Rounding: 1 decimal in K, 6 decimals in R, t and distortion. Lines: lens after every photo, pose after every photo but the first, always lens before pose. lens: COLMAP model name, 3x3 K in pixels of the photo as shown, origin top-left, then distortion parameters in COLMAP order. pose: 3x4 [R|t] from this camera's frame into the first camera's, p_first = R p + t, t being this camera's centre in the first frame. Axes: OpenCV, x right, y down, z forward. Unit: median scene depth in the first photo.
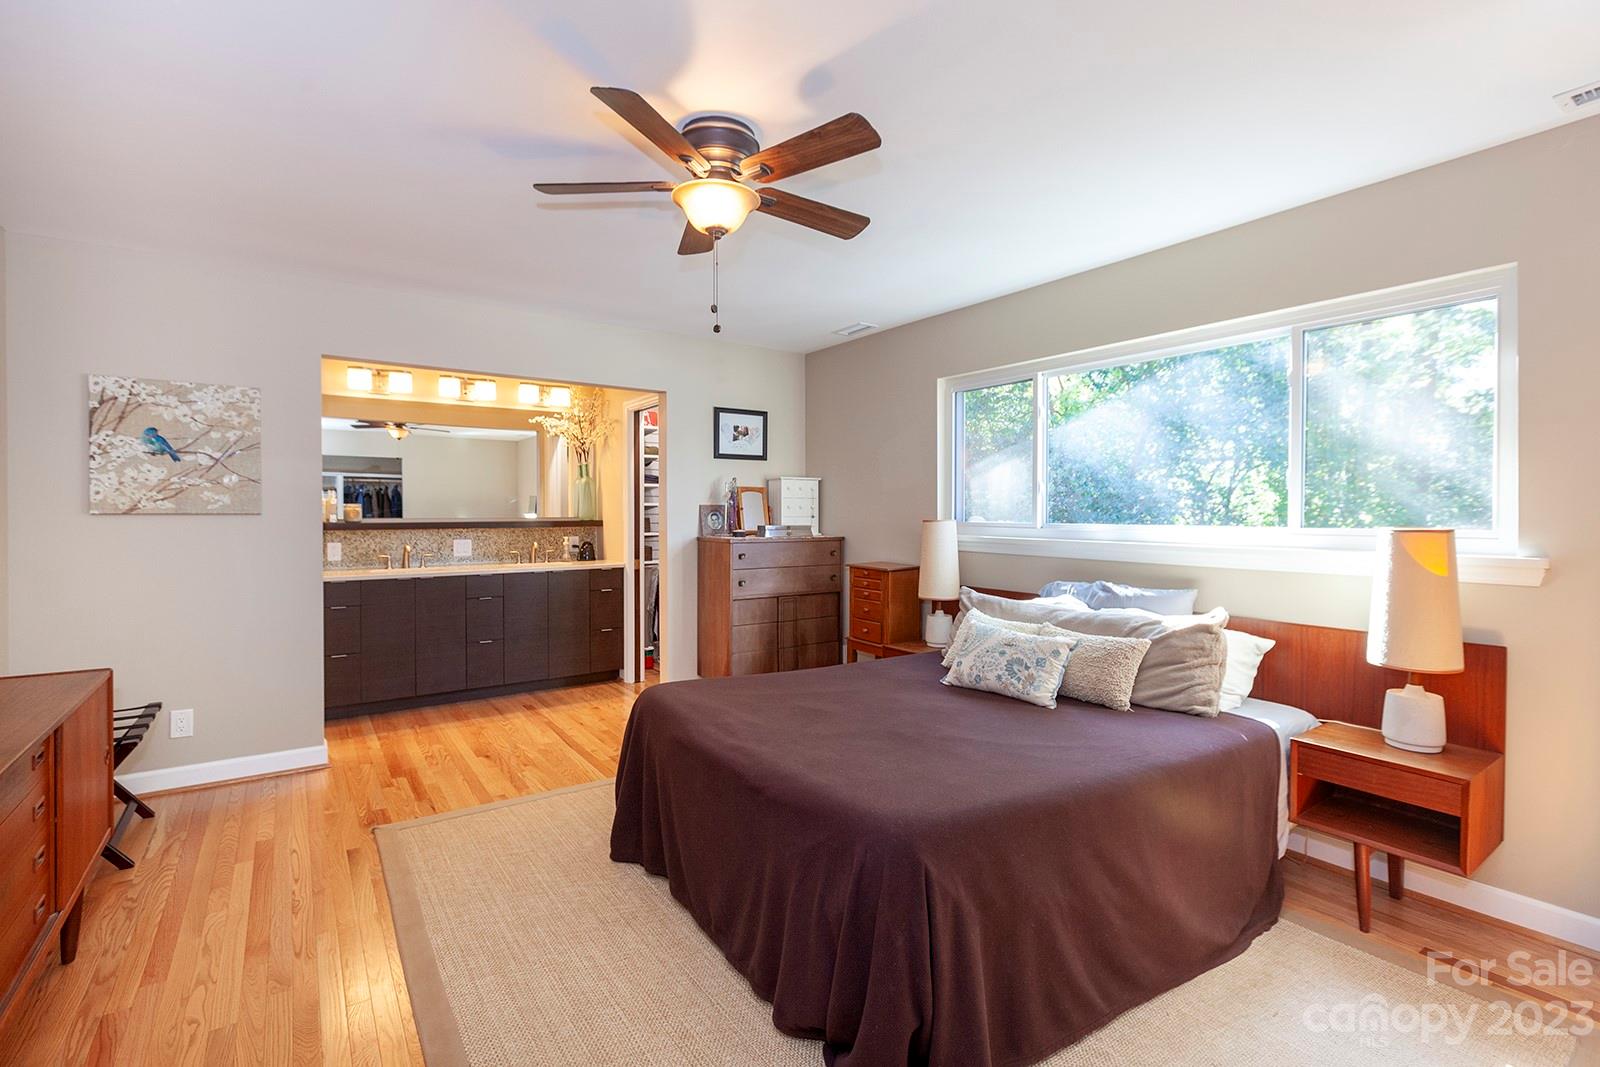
lens RADIAL K [[729.8, 0, 801.5], [0, 729.8, 508.6], [0, 0, 1]] dist [-0.001381, -0.000447]
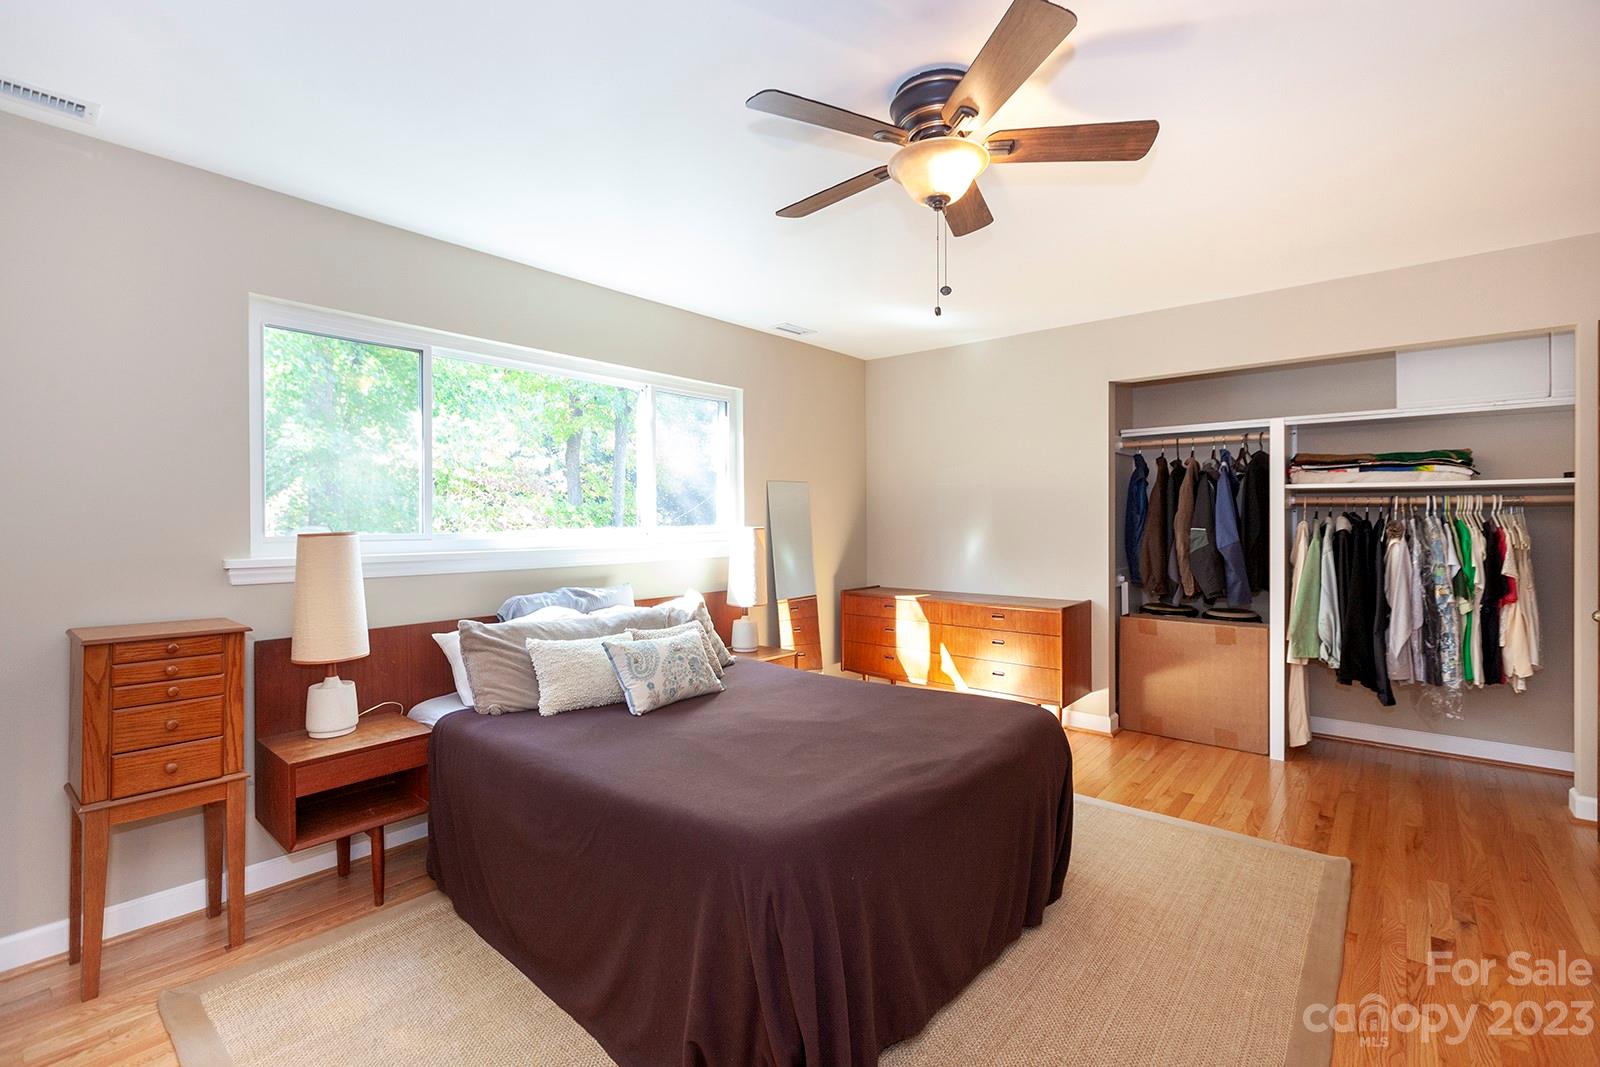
lens RADIAL K [[729.8, 0, 801.5], [0, 729.8, 508.6], [0, 0, 1]] dist [-0.001381, -0.000447]
pose [[-0.263856, 0.012878, 0.964476, -0.673395], [0.001204, 0.999914, -0.013021, 0.003505], [-0.964561, -0.002274, -0.263849, 0.998589]]
